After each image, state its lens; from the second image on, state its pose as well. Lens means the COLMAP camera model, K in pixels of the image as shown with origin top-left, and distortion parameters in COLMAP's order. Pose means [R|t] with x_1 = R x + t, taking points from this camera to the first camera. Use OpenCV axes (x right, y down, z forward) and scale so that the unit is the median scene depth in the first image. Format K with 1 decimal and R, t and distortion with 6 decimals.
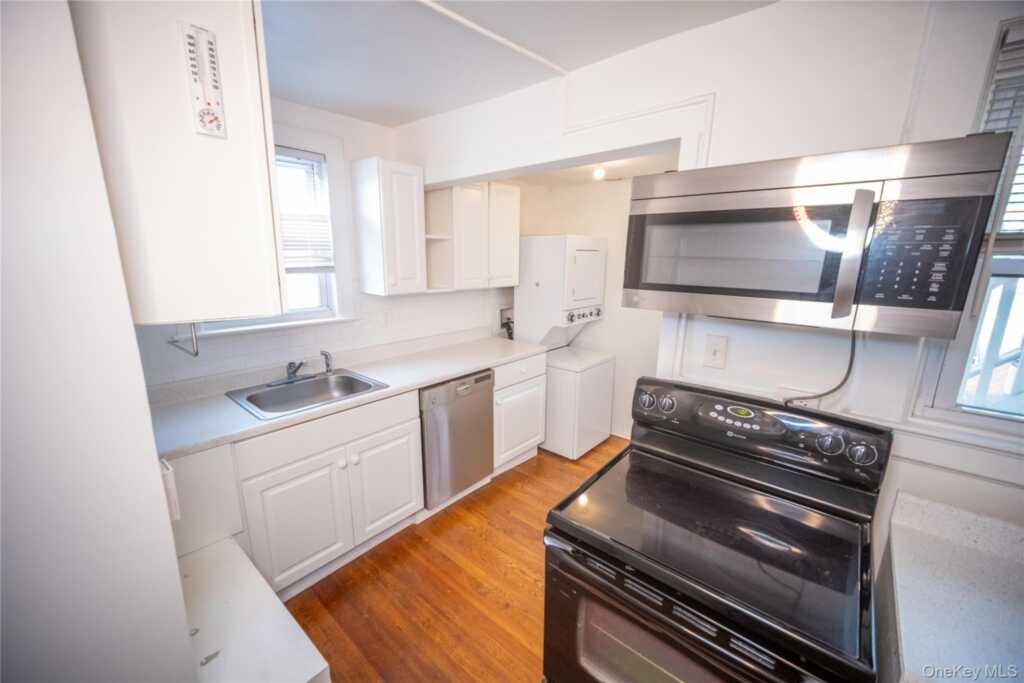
lens RADIAL K [[402.5, 0, 513.4], [0, 402.5, 352.3], [0, 0, 1]] dist [-0.001839, -0.000119]
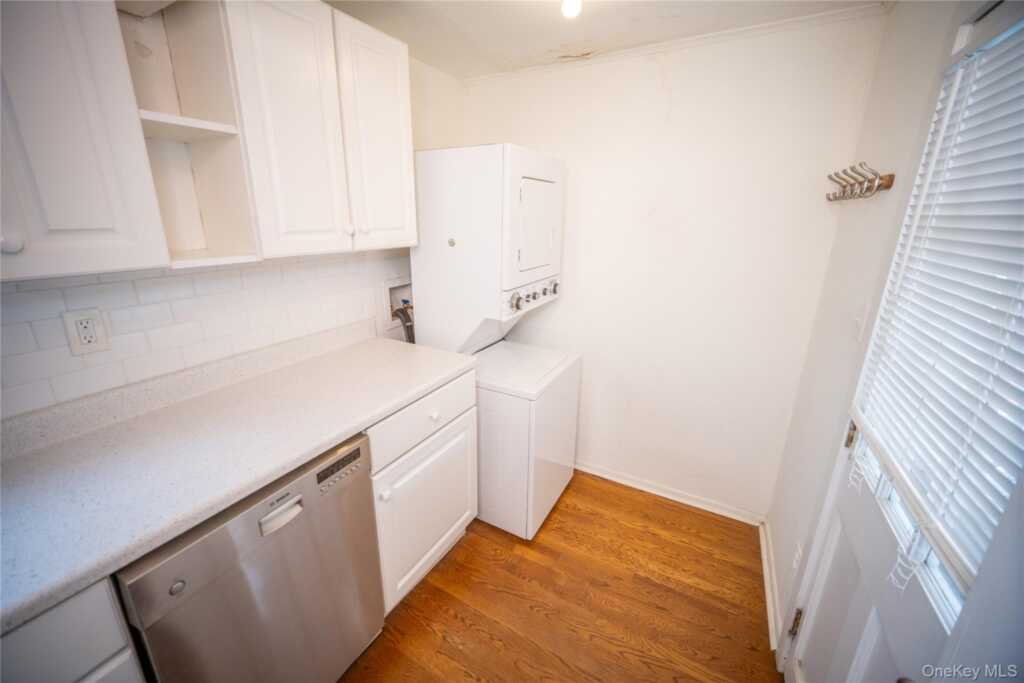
lens RADIAL K [[404.2, 0, 495.9], [0, 404.2, 337.2], [0, 0, 1]] dist [-0.001638, -0.000059]
pose [[0.983799, -0.055622, 0.170426, 0.019052], [0.045296, 0.996928, 0.063894, -0.078235], [-0.173456, -0.055139, 0.983297, 0.473140]]
